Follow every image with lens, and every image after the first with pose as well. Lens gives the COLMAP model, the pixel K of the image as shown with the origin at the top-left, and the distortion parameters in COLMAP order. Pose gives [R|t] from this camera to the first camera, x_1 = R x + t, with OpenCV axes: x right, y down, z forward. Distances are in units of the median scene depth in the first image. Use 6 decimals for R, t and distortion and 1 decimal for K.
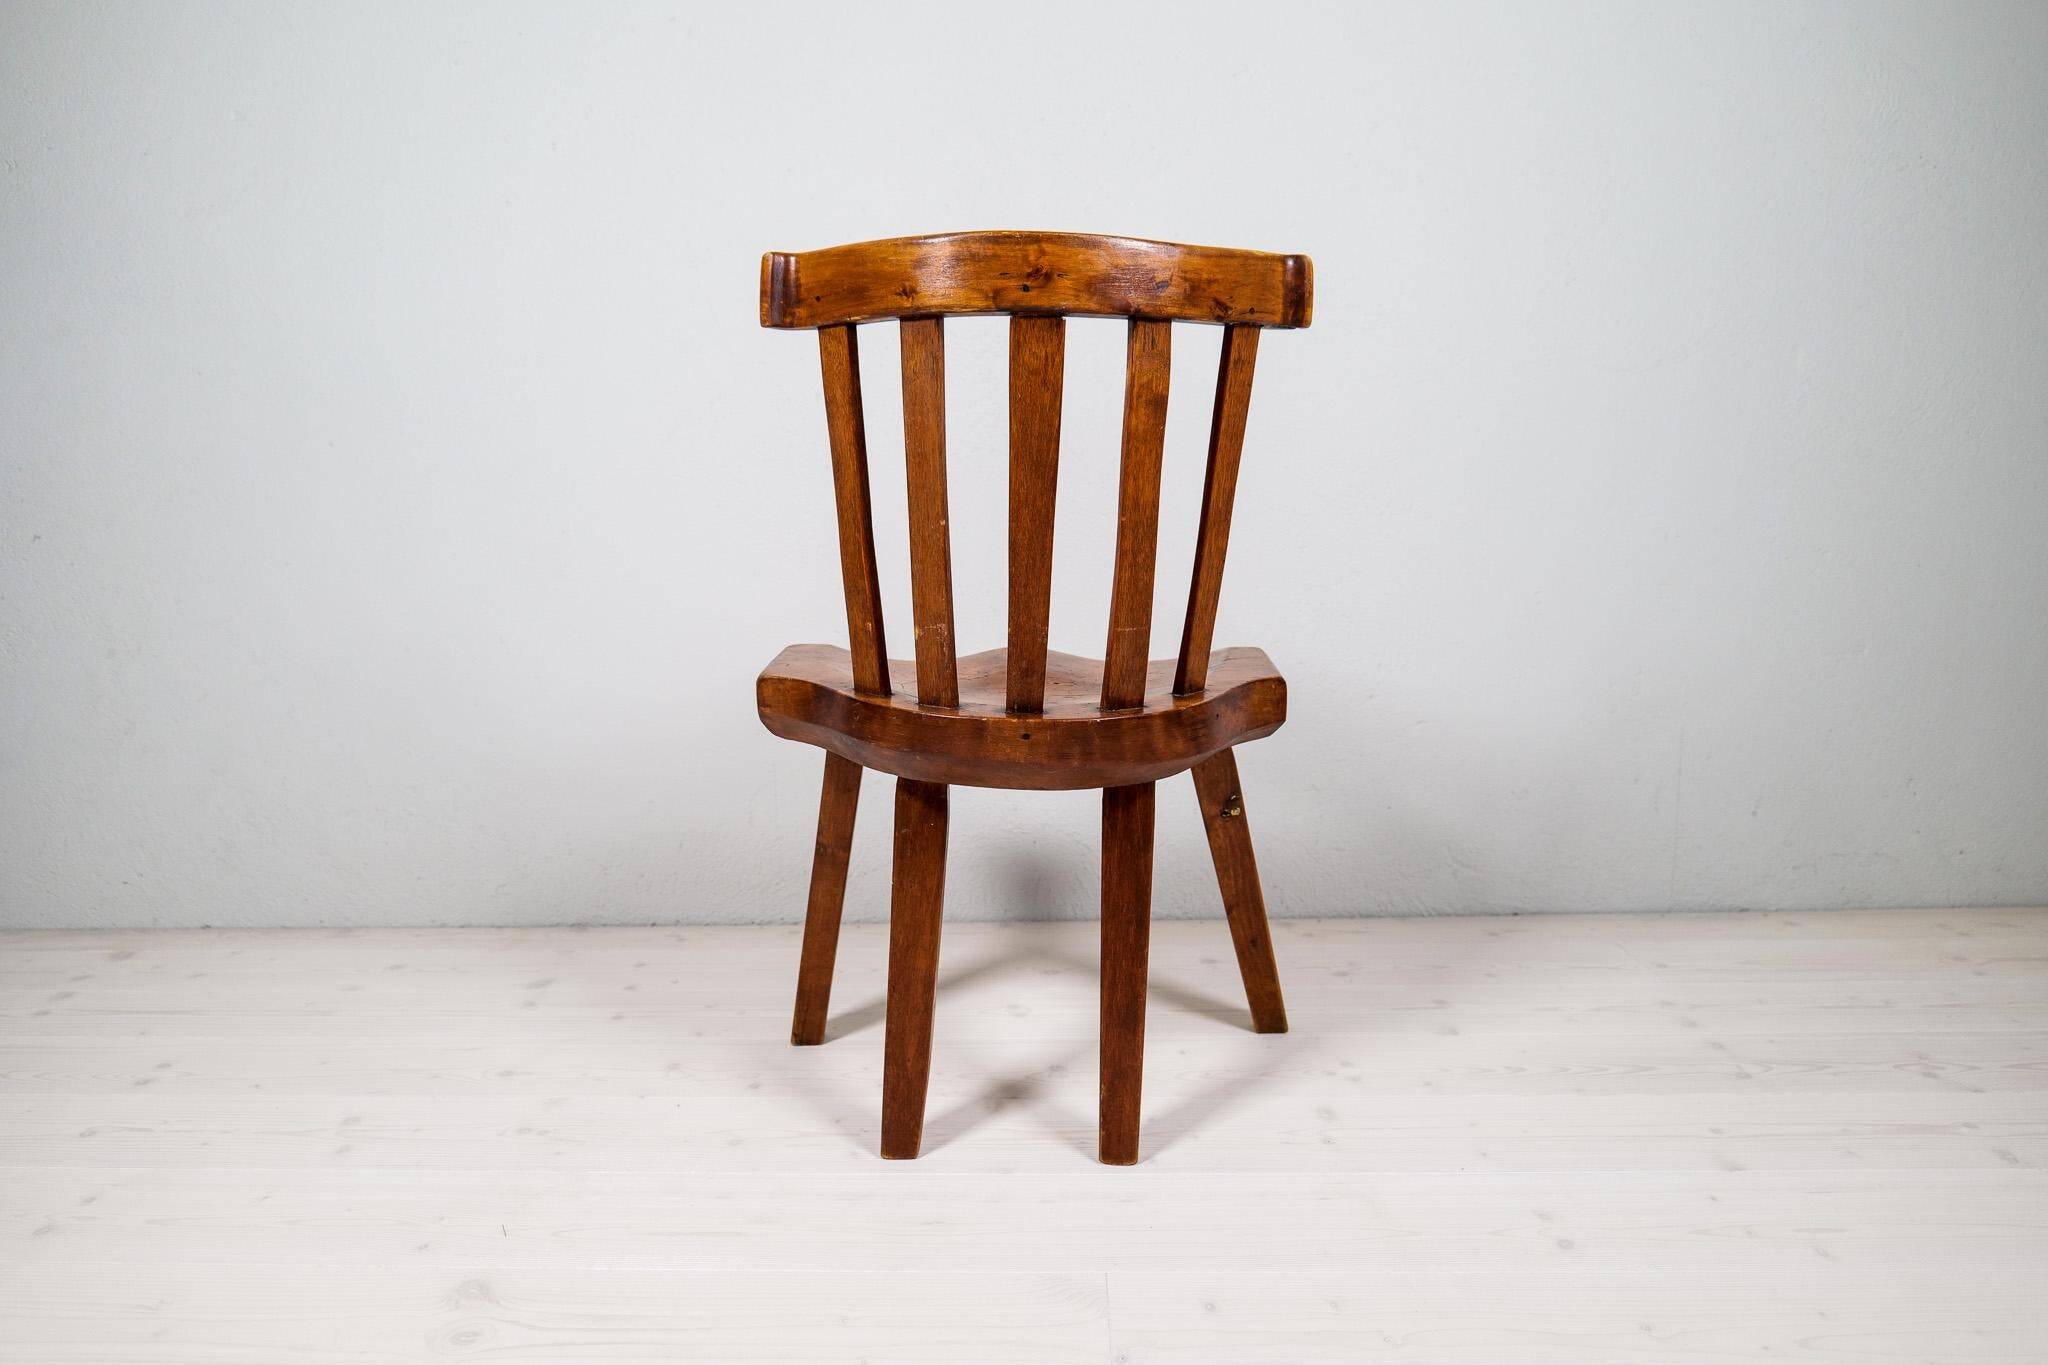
lens RADIAL K [[1142.2, 0, 1018.0], [0, 1142.2, 686.3], [0, 0, 1]] dist [-0.028348, 0.008906]
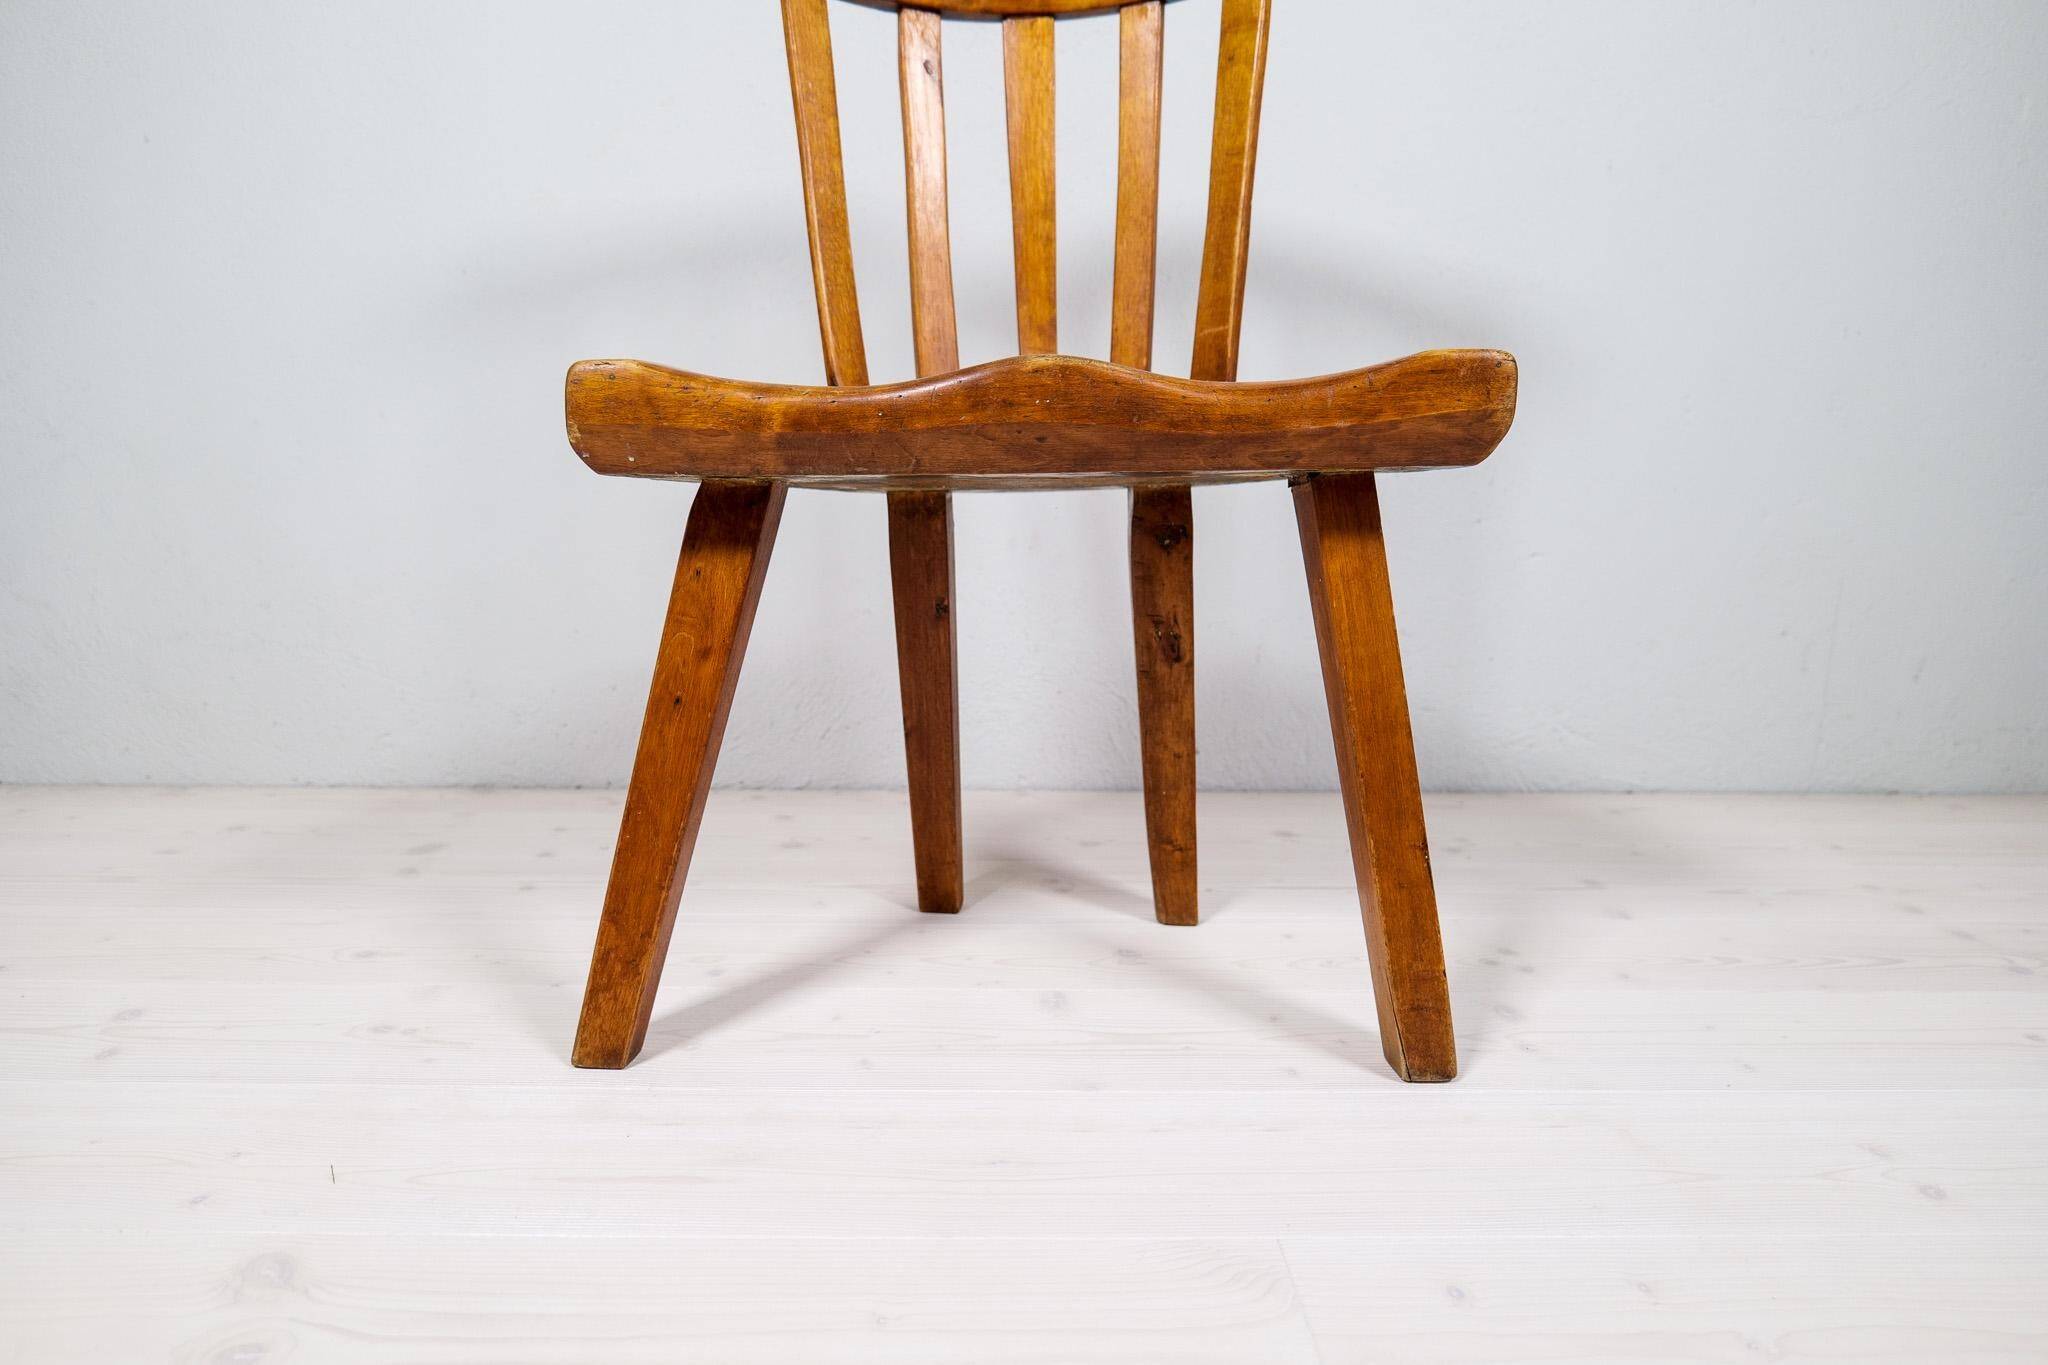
lens RADIAL K [[1142.2, 0, 1018.0], [0, 1142.2, 686.3], [0, 0, 1]] dist [-0.028348, 0.008906]
pose [[0.998244, 0.022868, 0.054643, -0.065428], [-0.025940, 0.998082, 0.056201, 0.097467], [-0.053253, -0.057520, 0.996923, 0.218807]]
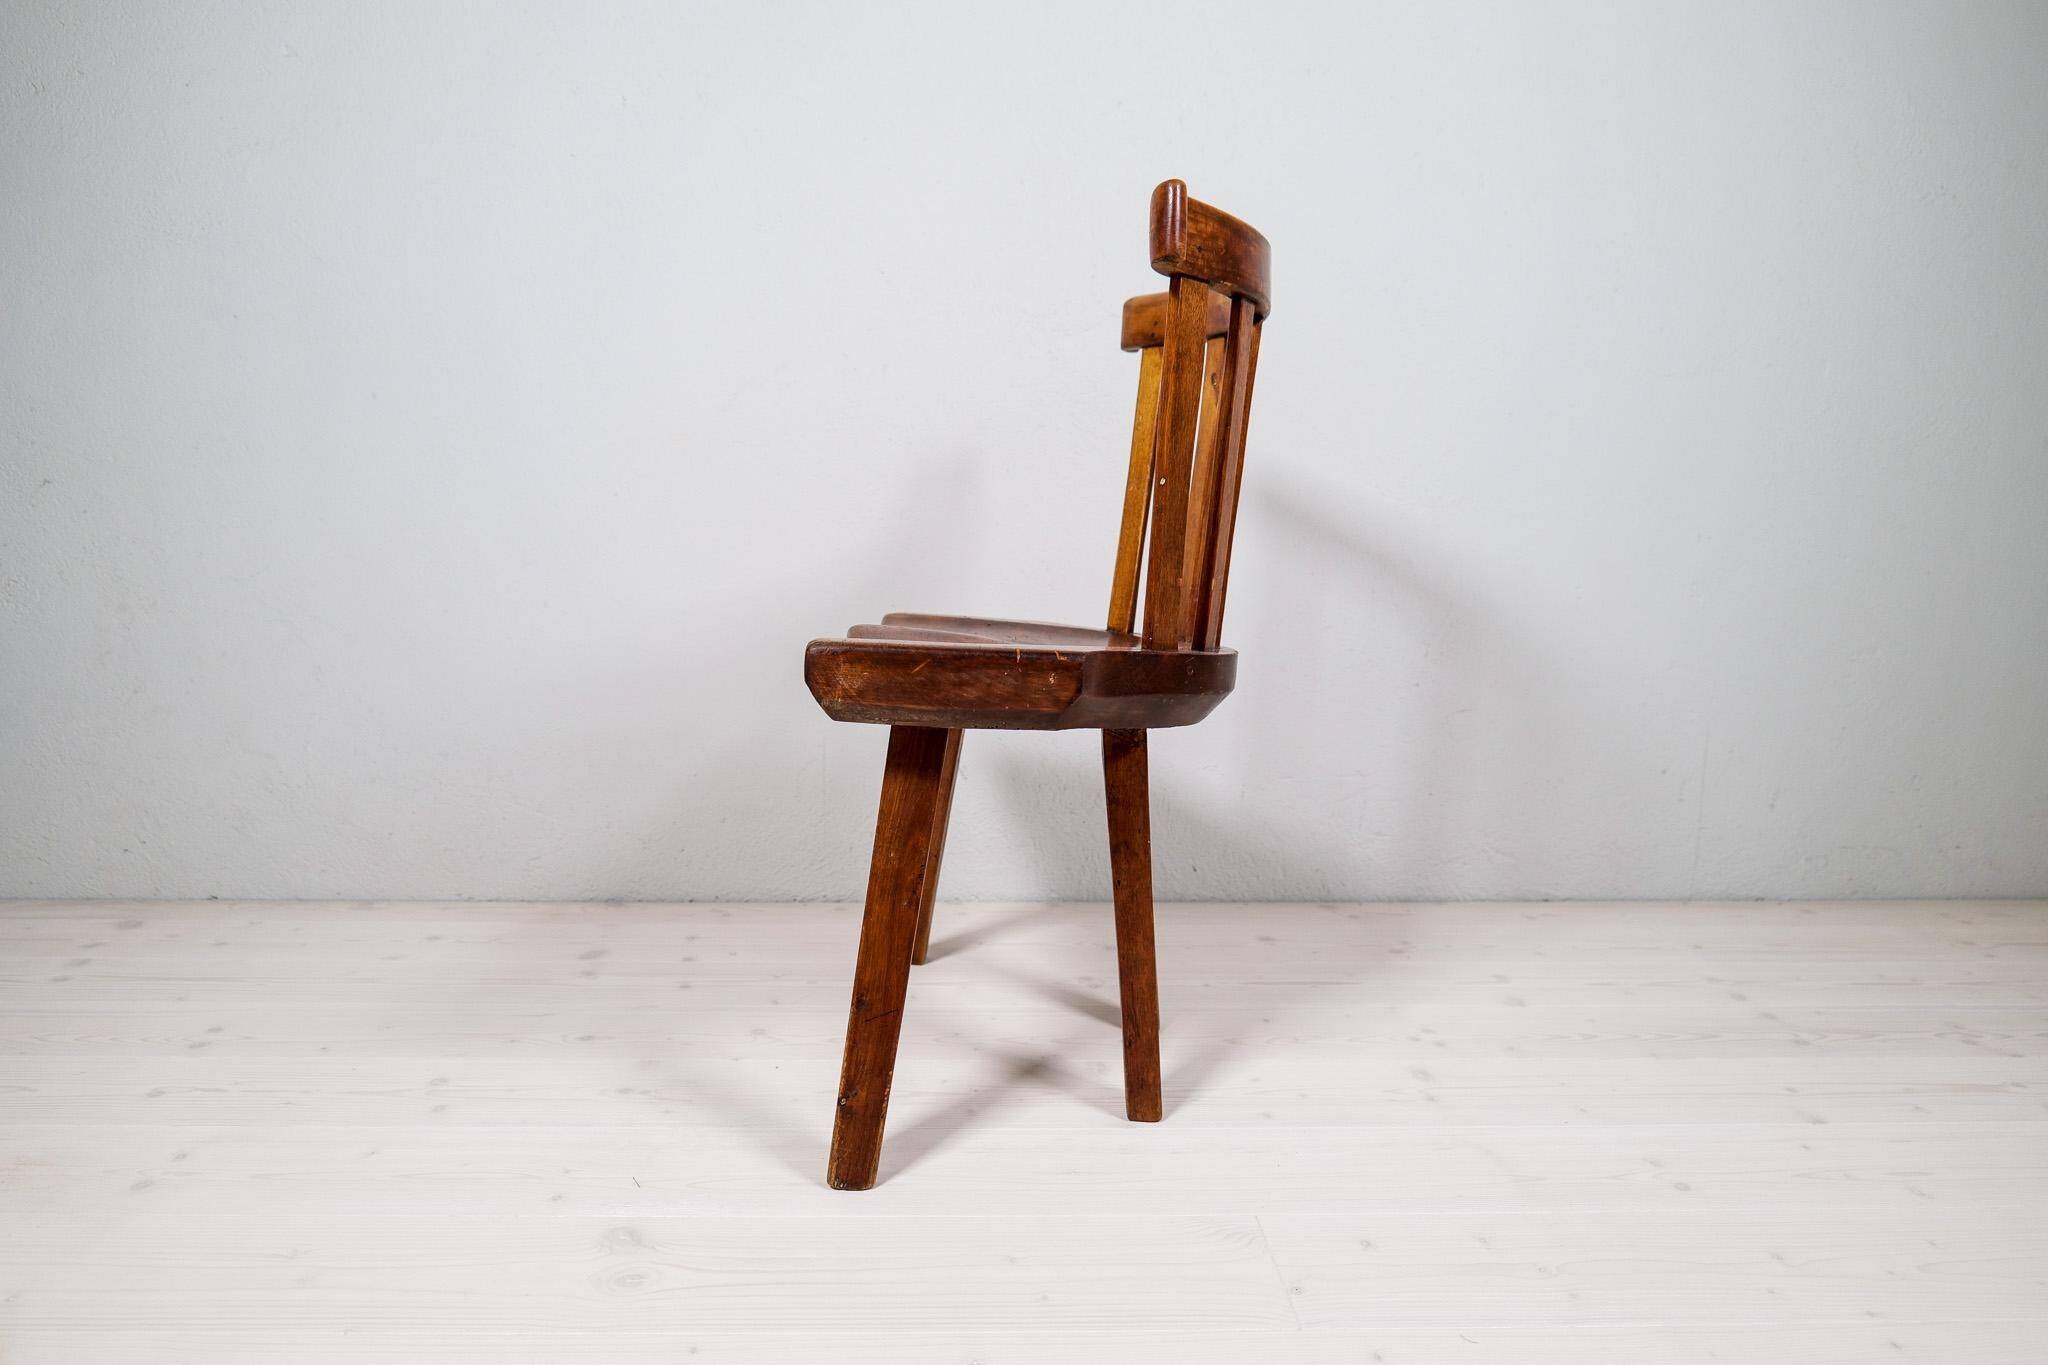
lens RADIAL K [[1161.2, 0, 1017.7], [0, 1161.2, 691.5], [0, 0, 1]] dist [-0.030240, 0.010666]
pose [[0.997633, 0.024306, 0.064323, -0.123587], [-0.023891, 0.999689, -0.007211, 0.033899], [-0.064478, 0.005657, 0.997903, -0.013986]]
